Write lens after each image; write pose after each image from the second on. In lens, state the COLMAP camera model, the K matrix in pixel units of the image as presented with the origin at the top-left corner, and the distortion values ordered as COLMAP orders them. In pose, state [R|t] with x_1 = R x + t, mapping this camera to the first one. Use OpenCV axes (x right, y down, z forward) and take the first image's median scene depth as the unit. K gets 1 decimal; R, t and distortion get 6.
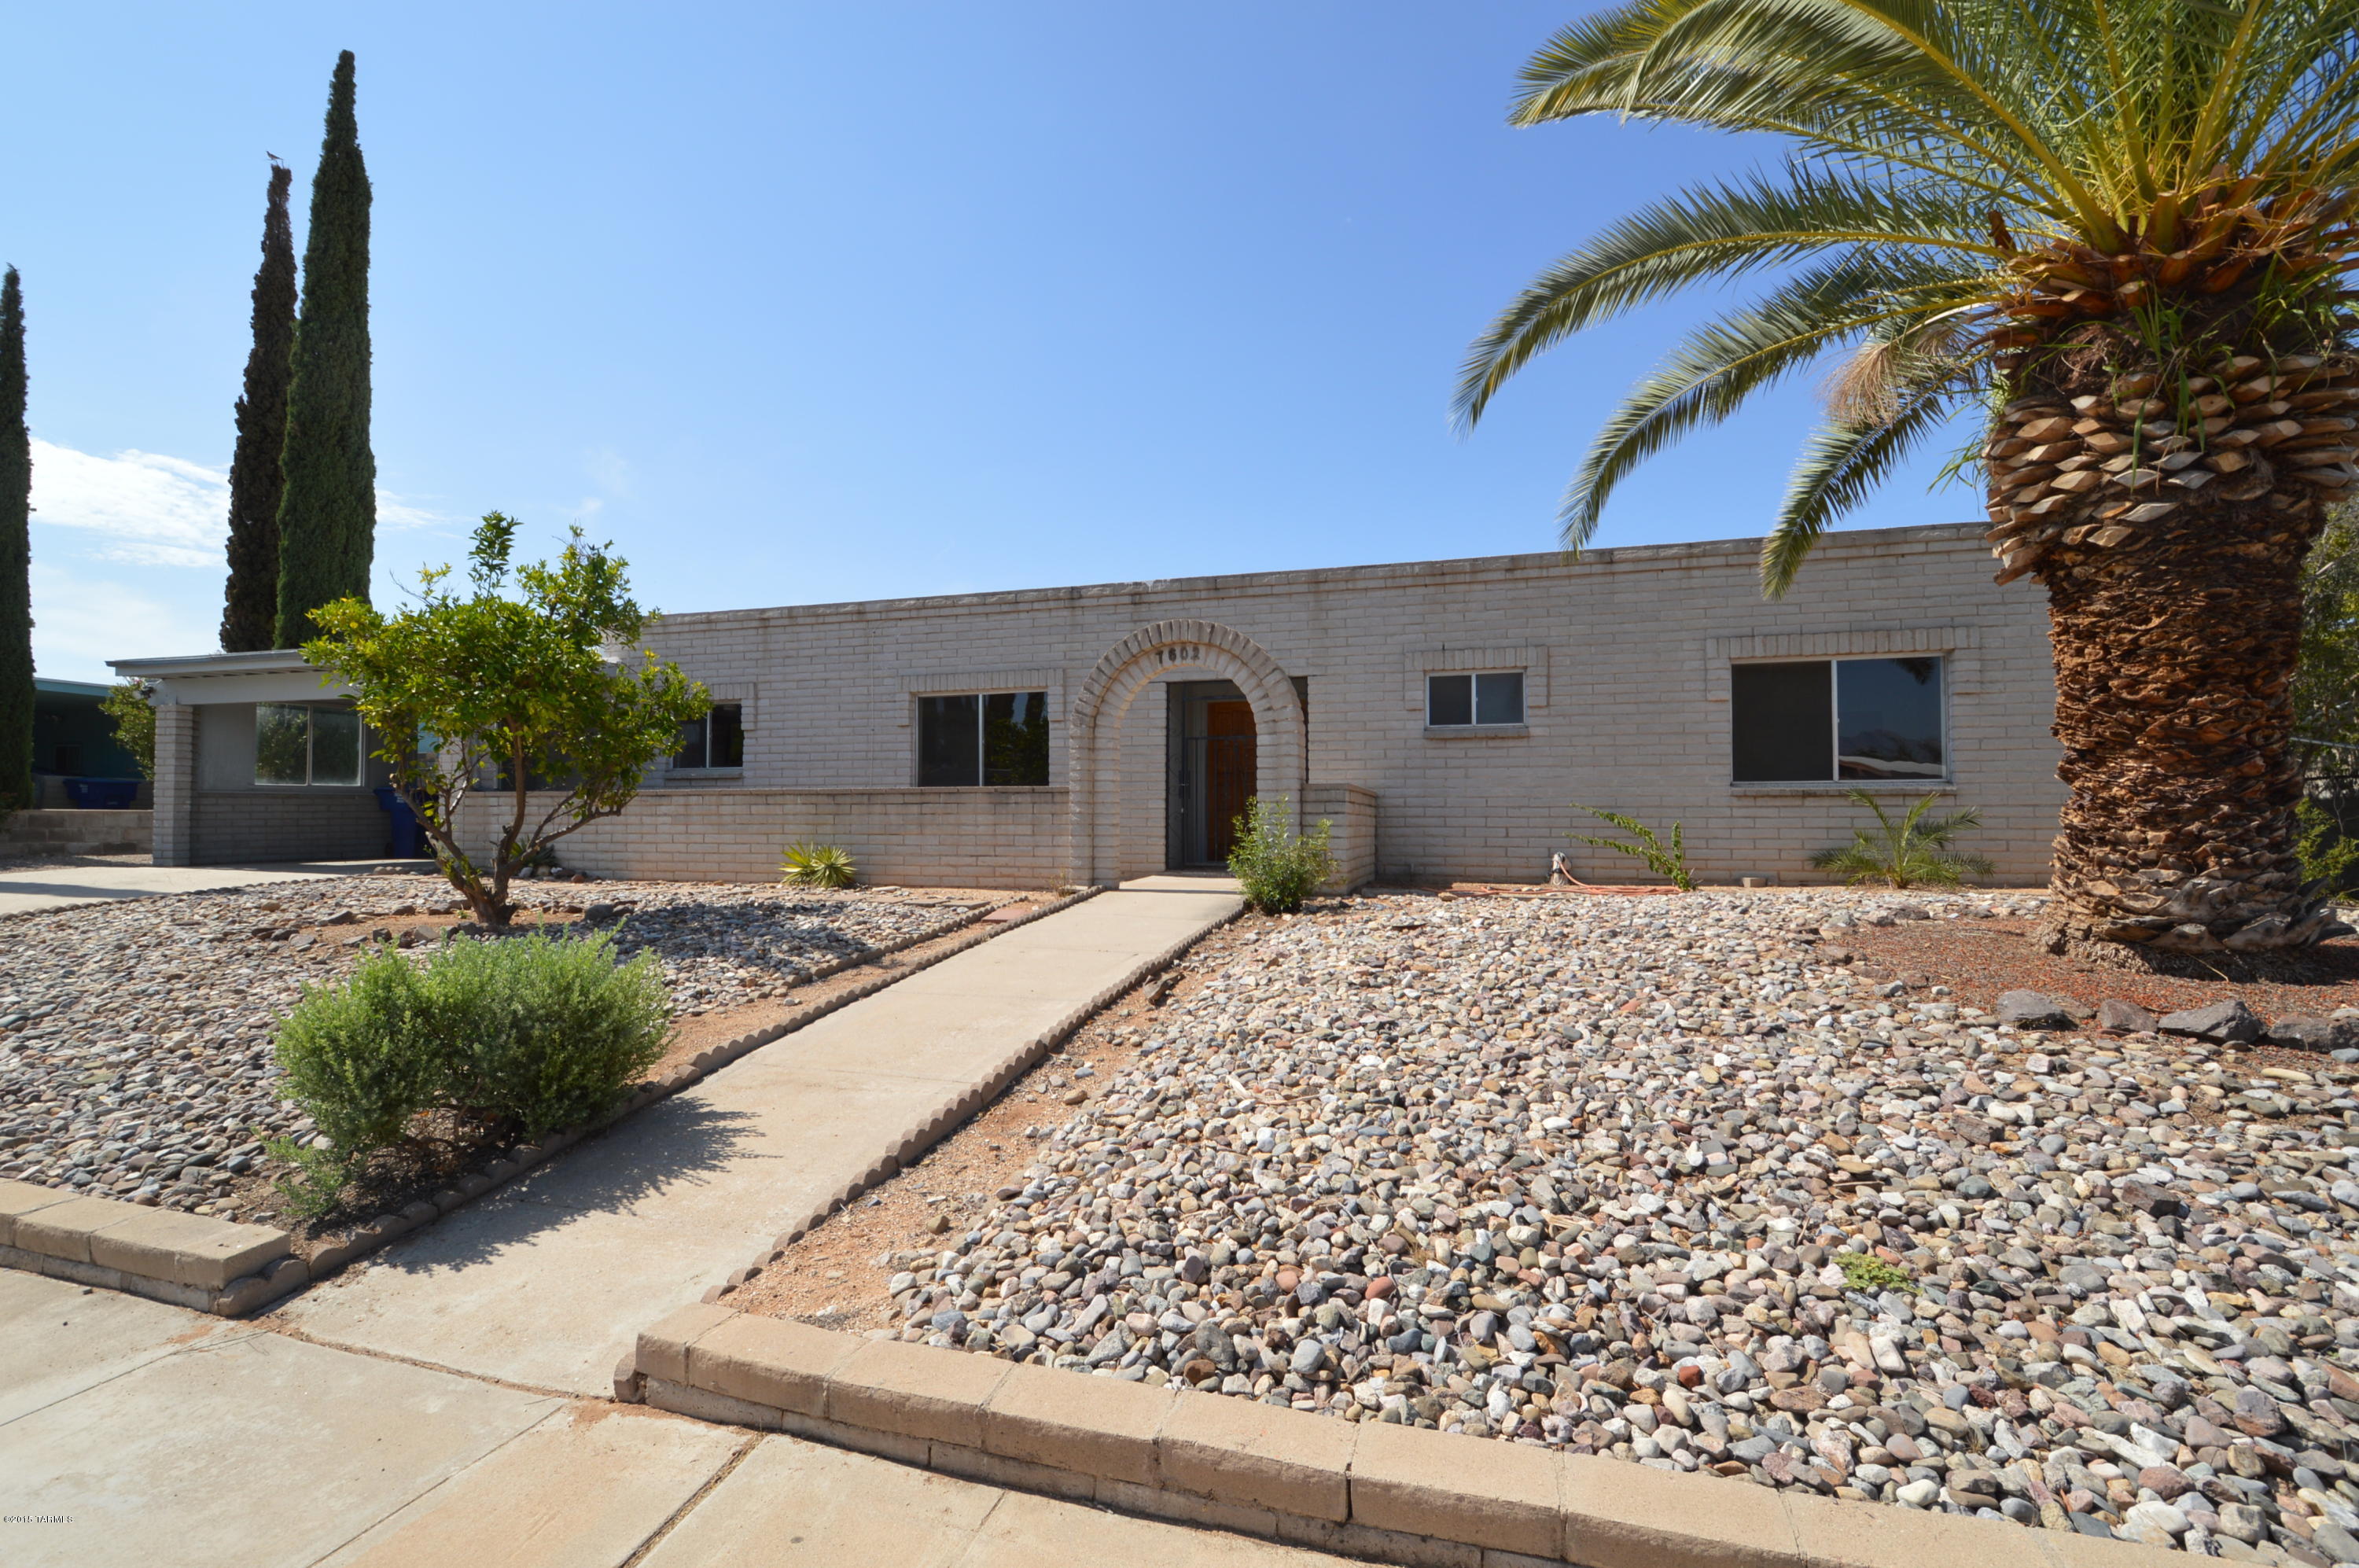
lens RADIAL K [[1049.0, 0, 1175.4], [0, 1049.0, 791.5], [0, 0, 1]] dist [-0.001654, -0.000040]
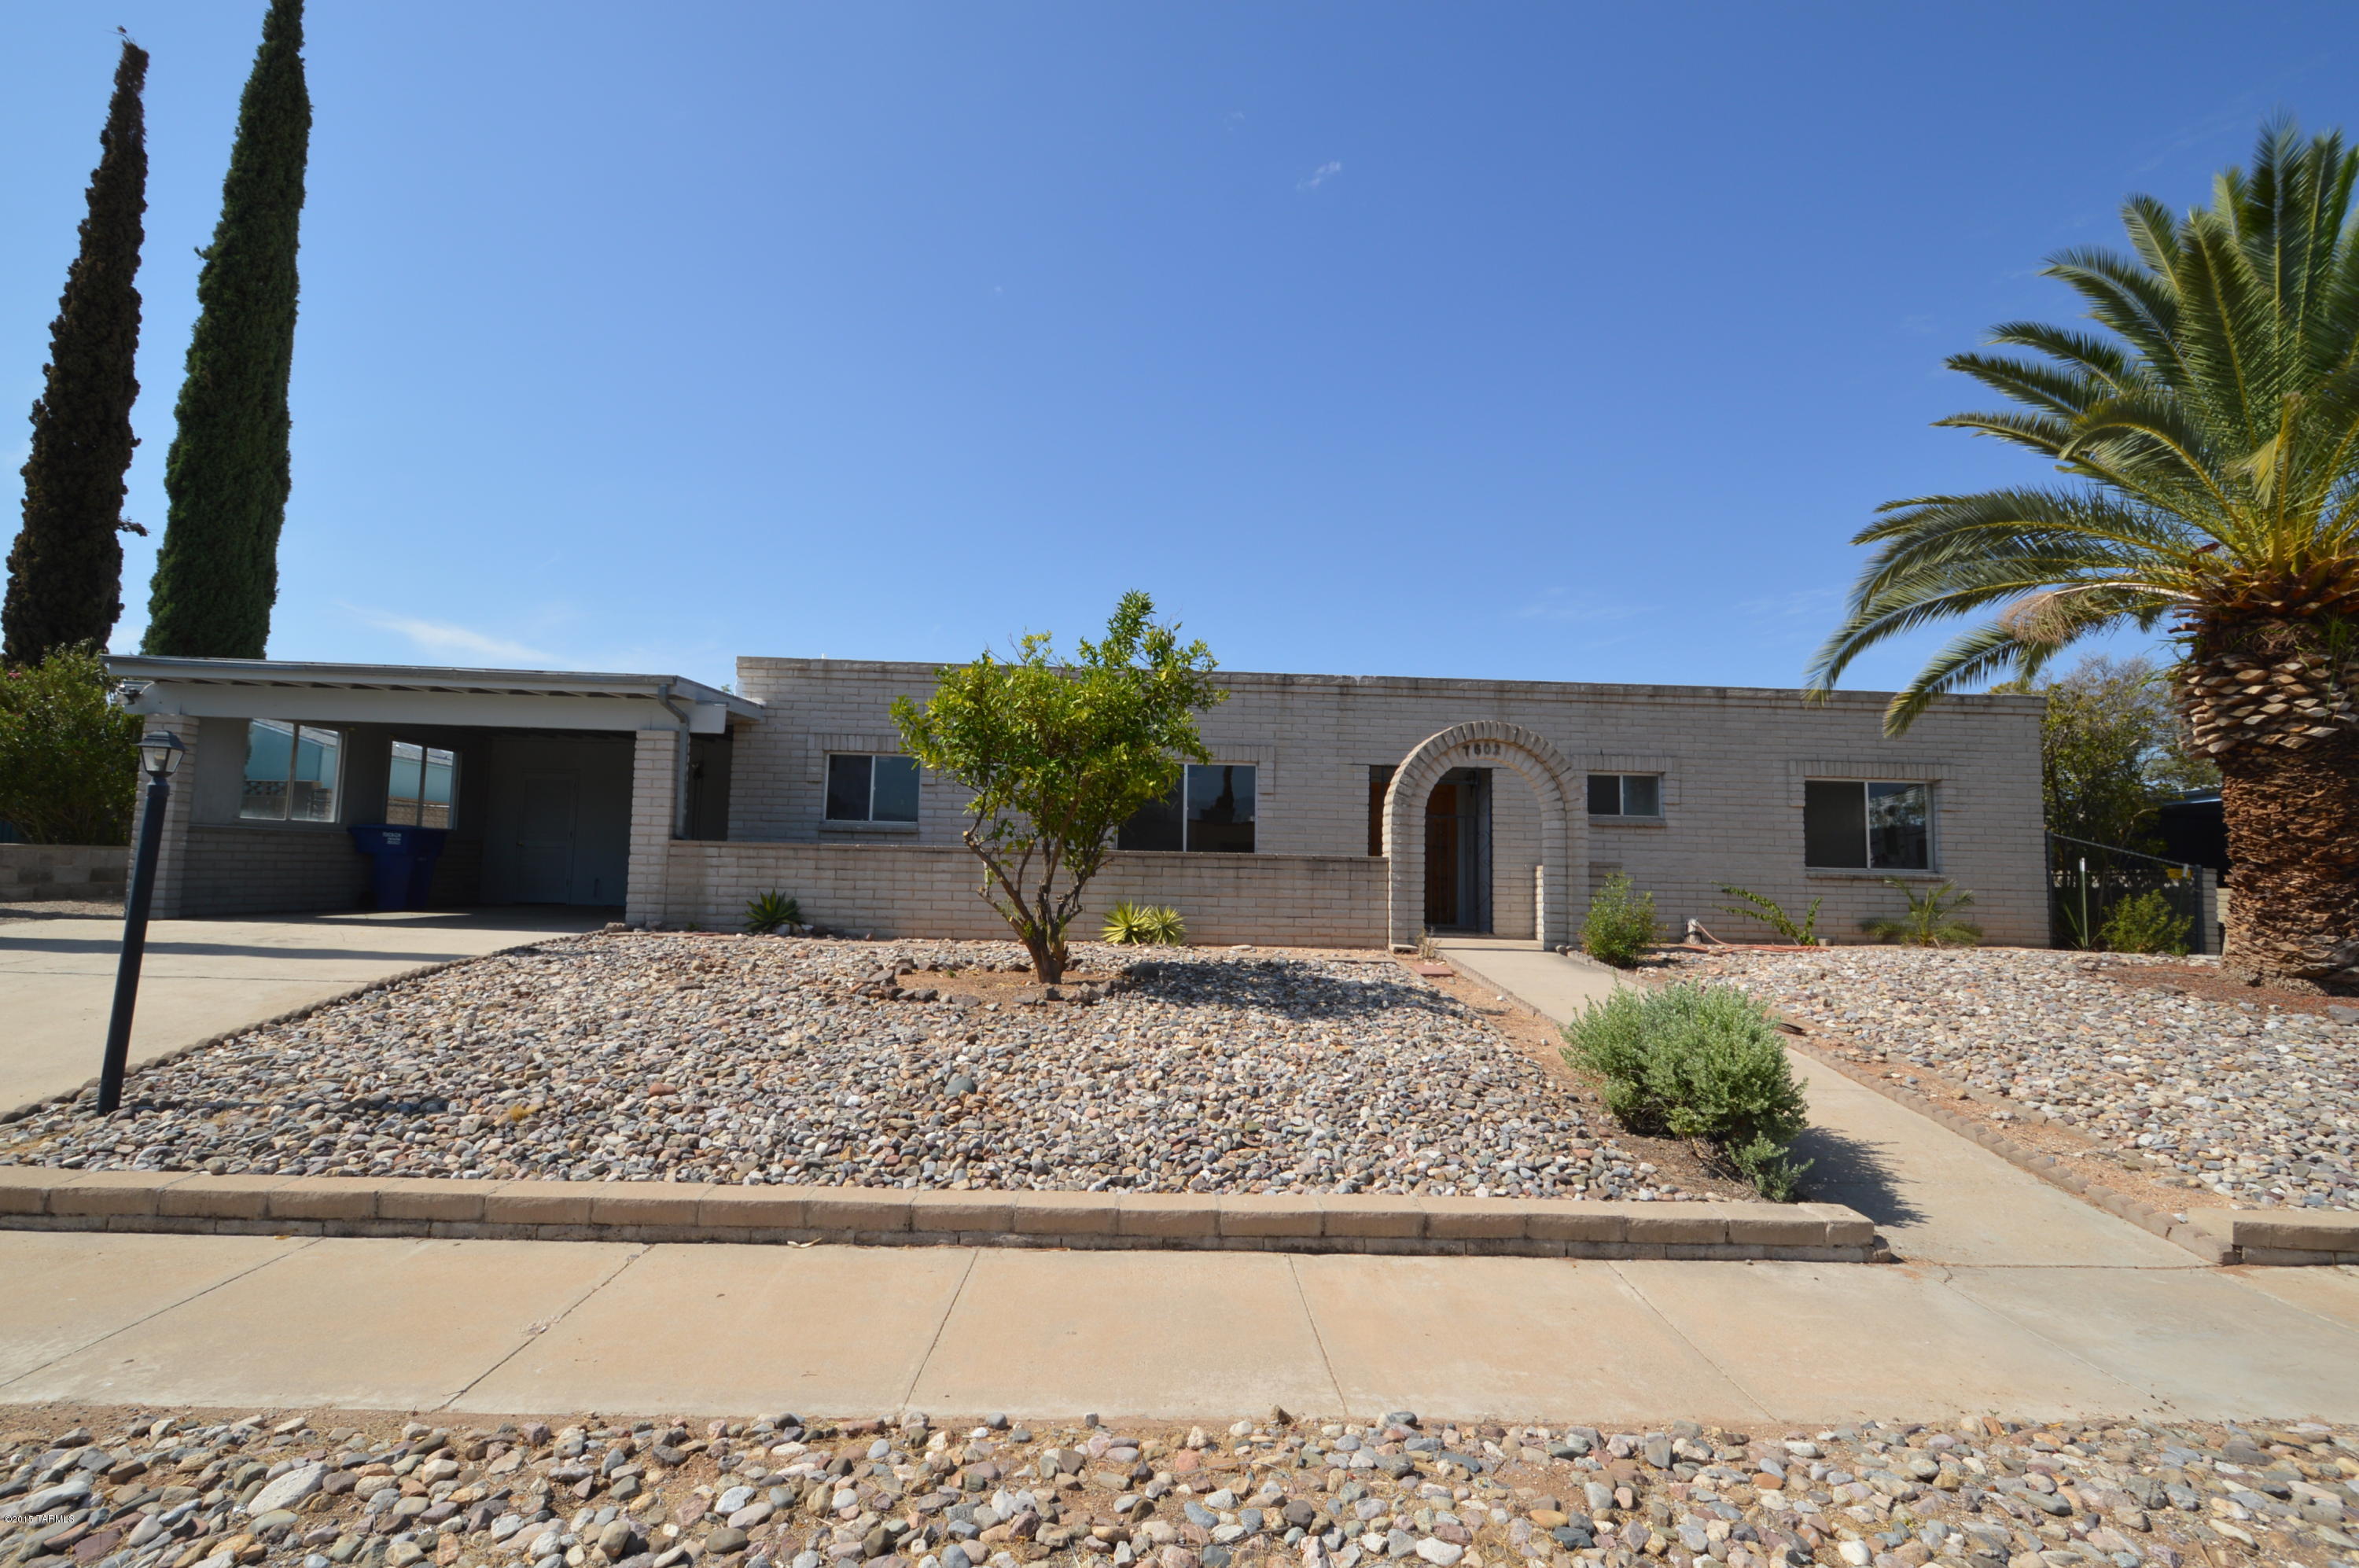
lens RADIAL K [[1049.0, 0, 1175.4], [0, 1049.0, 791.5], [0, 0, 1]] dist [-0.001654, -0.000040]
pose [[0.941965, 0.048871, 0.332134, -0.782856], [-0.030742, 0.997747, -0.059623, -0.001178], [-0.334299, 0.045952, 0.941346, -0.005254]]
